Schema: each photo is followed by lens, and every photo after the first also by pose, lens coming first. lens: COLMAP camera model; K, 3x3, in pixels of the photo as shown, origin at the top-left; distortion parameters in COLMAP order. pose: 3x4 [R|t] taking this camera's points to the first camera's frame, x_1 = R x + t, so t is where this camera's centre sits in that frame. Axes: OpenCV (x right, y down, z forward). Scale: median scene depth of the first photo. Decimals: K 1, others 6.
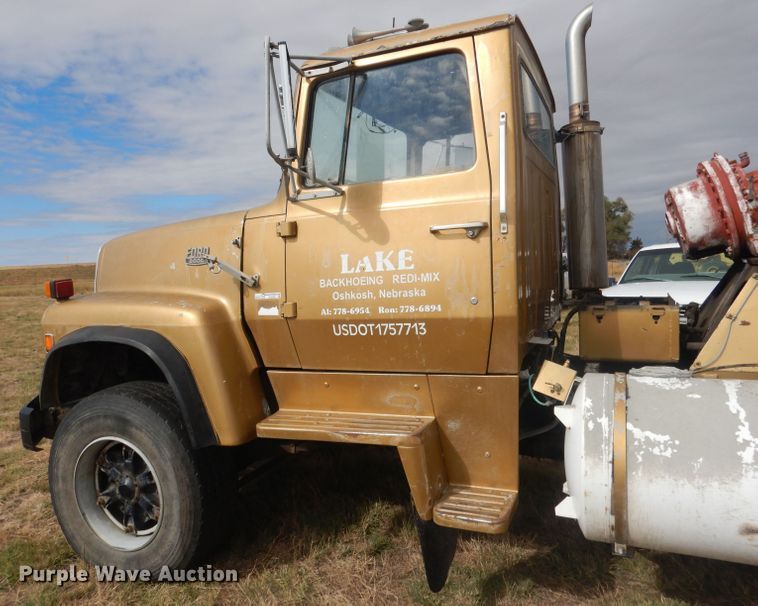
lens RADIAL K [[575.8, 0, 379.7], [0, 575.8, 302.5], [0, 0, 1]] dist [0.023986, -0.002316]
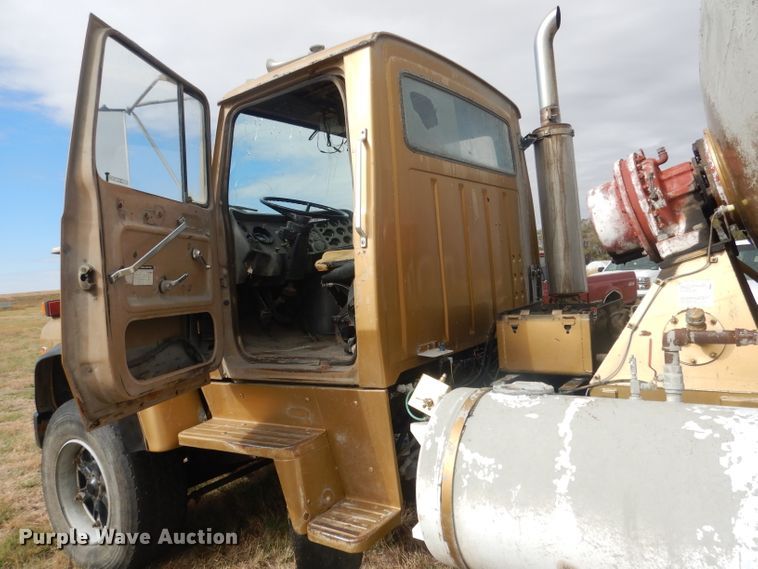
lens RADIAL K [[543.2, 0, 380.3], [0, 543.2, 286.7], [0, 0, 1]] dist [0.020650, -0.013369]
pose [[0.981537, -0.028120, -0.189196, 0.371153], [0.021130, 0.999021, -0.038866, -0.012830], [0.190104, 0.034150, 0.981170, 0.072161]]
